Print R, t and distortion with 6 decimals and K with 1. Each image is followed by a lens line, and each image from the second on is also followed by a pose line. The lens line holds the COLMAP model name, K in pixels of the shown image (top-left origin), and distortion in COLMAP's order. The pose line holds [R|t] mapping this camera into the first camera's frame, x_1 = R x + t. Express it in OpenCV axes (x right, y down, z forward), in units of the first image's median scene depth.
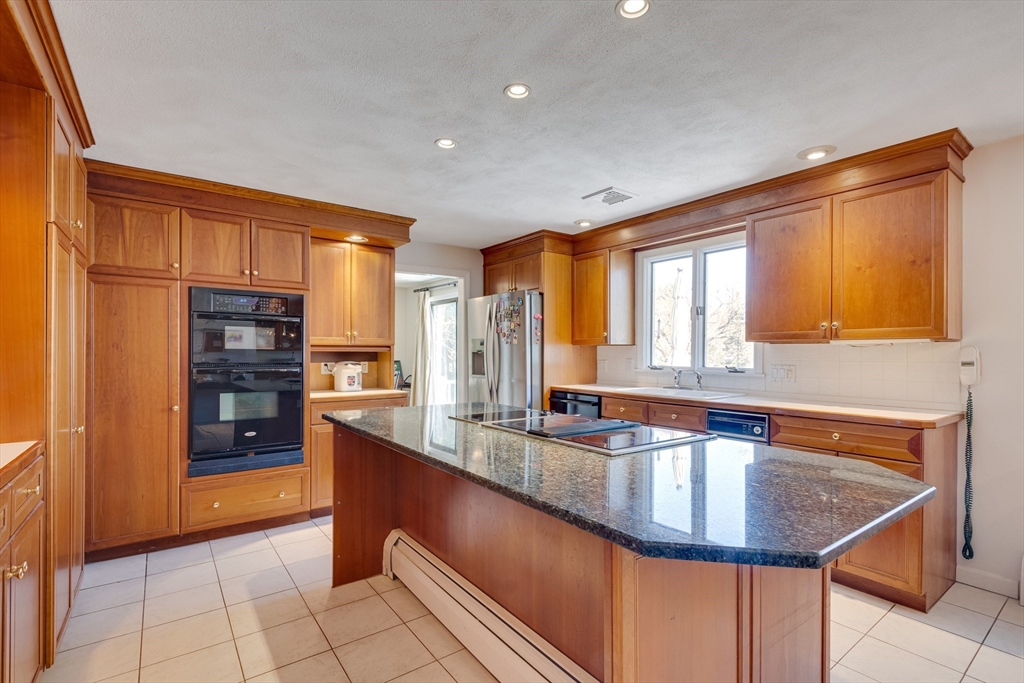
lens RADIAL K [[465.2, 0, 504.5], [0, 465.2, 351.4], [0, 0, 1]] dist [0.000841, -0.002269]
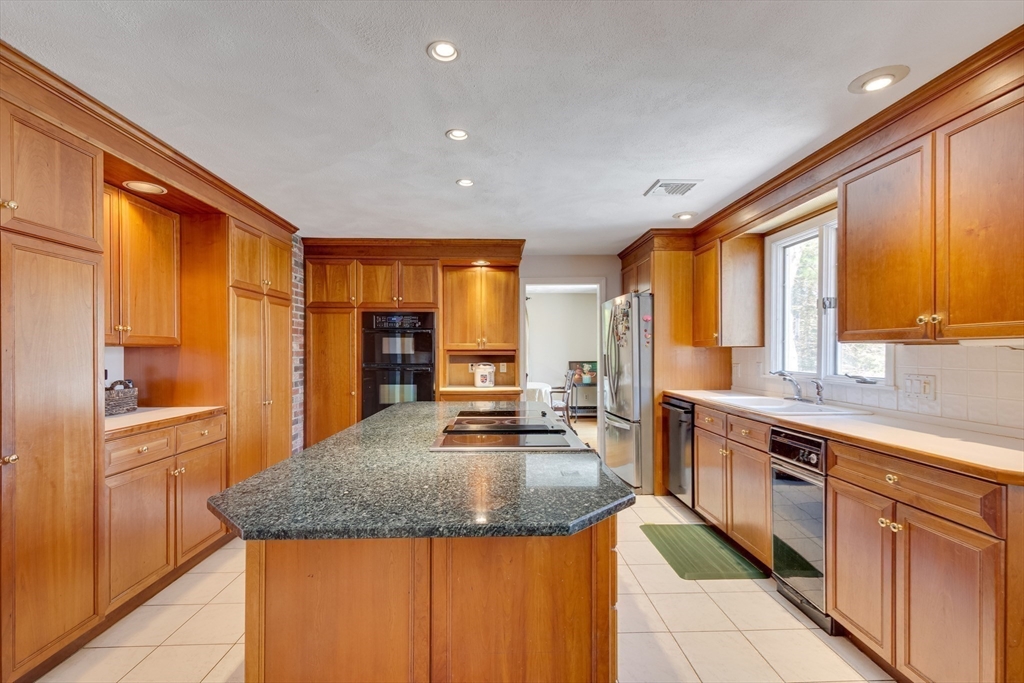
lens RADIAL K [[439.6, 0, 511.0], [0, 439.6, 349.7], [0, 0, 1]] dist [-0.008283, -0.000301]
pose [[0.828287, -0.006203, -0.560269, 0.444819], [0.004981, 0.999981, -0.003707, -0.009387], [0.560281, 0.000280, 0.828302, 0.096391]]
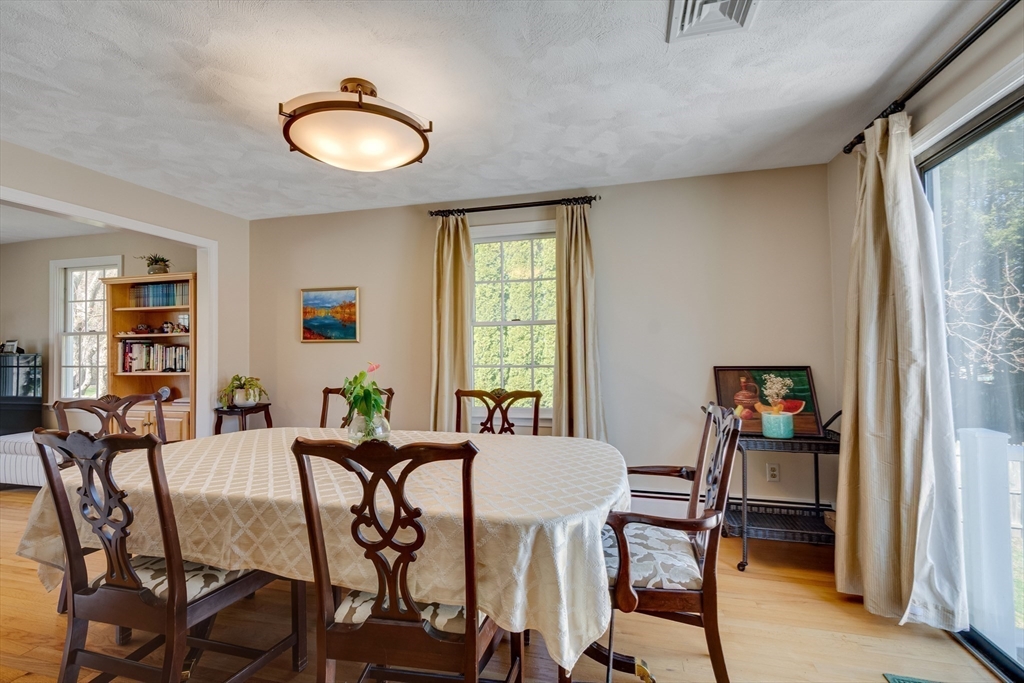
lens RADIAL K [[465.2, 0, 510.7], [0, 465.2, 342.4], [0, 0, 1]] dist [0.000841, -0.002269]
pose [[0.632248, -0.026579, -0.774310, -0.230452], [0.020031, 0.999638, -0.017957, 0.010690], [0.774507, -0.004157, 0.632551, 1.470031]]
